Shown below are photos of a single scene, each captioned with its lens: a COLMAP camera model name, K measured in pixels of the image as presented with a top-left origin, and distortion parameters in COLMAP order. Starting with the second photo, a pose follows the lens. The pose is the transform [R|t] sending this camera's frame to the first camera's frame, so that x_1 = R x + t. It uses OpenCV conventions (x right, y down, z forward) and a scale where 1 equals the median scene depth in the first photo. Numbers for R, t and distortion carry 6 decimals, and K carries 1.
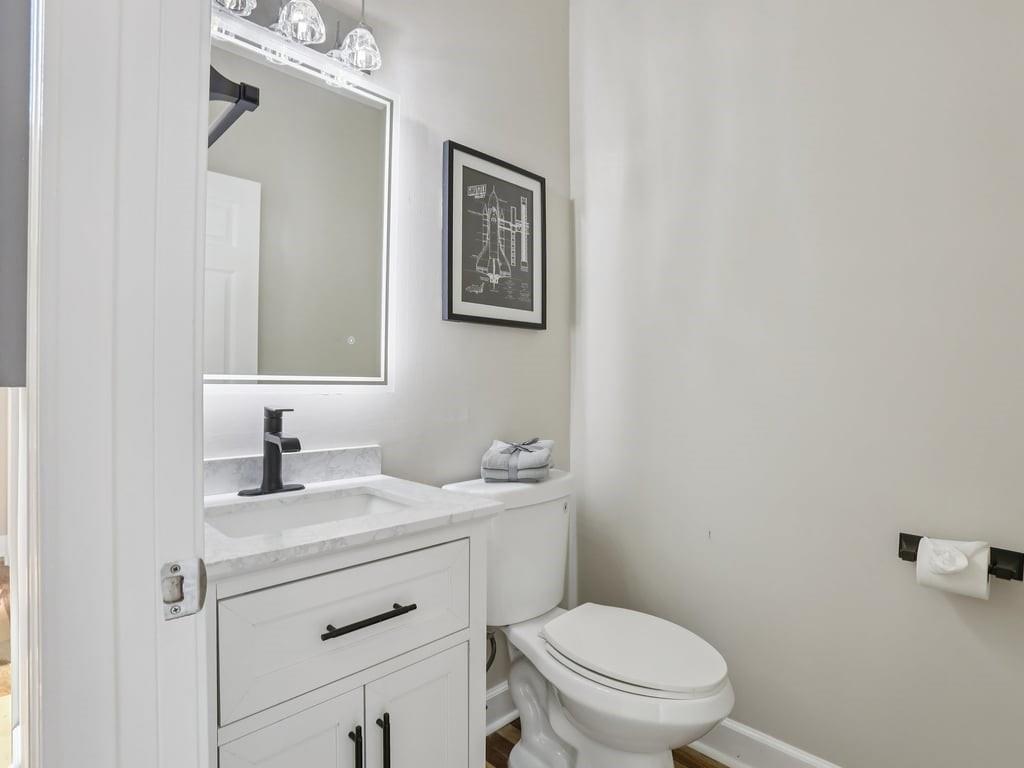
lens RADIAL K [[537.7, 0, 512.0], [0, 537.7, 384.0], [0, 0, 1]] dist [-0.067264, 0.028195]
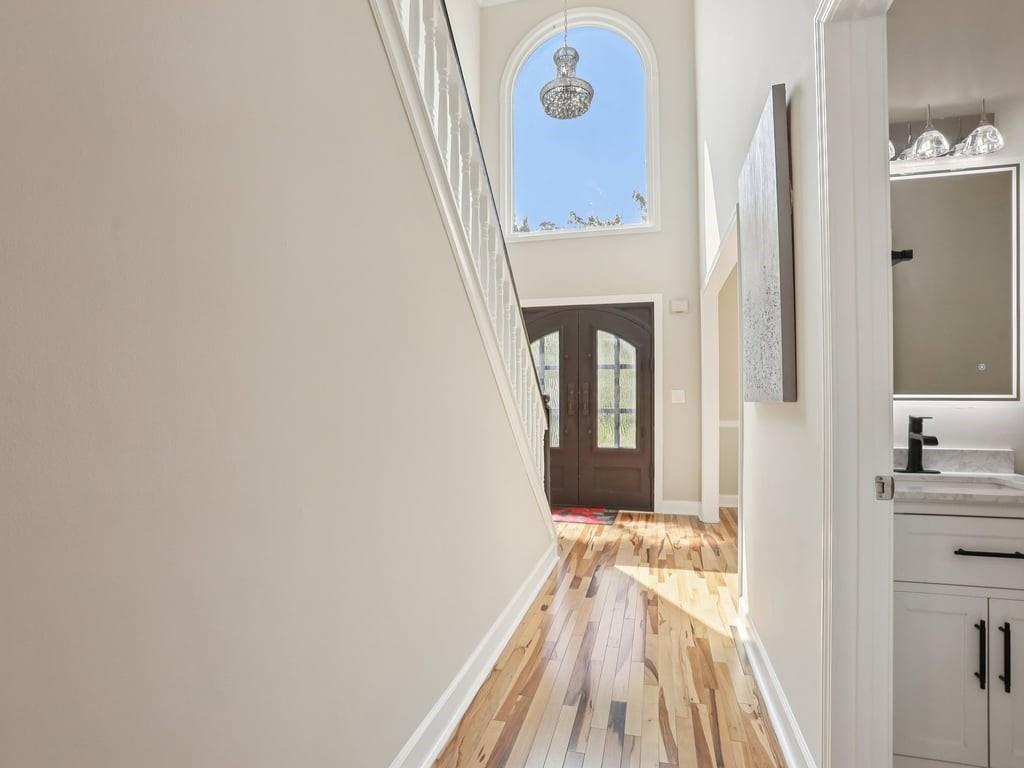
lens RADIAL K [[537.7, 0, 512.0], [0, 537.7, 384.0], [0, 0, 1]] dist [-0.067264, 0.028195]
pose [[0.500135, -0.017120, -0.865778, 0.244732], [-0.005768, 0.999717, -0.023100, -0.003993], [0.865928, 0.016547, 0.499895, -0.695567]]
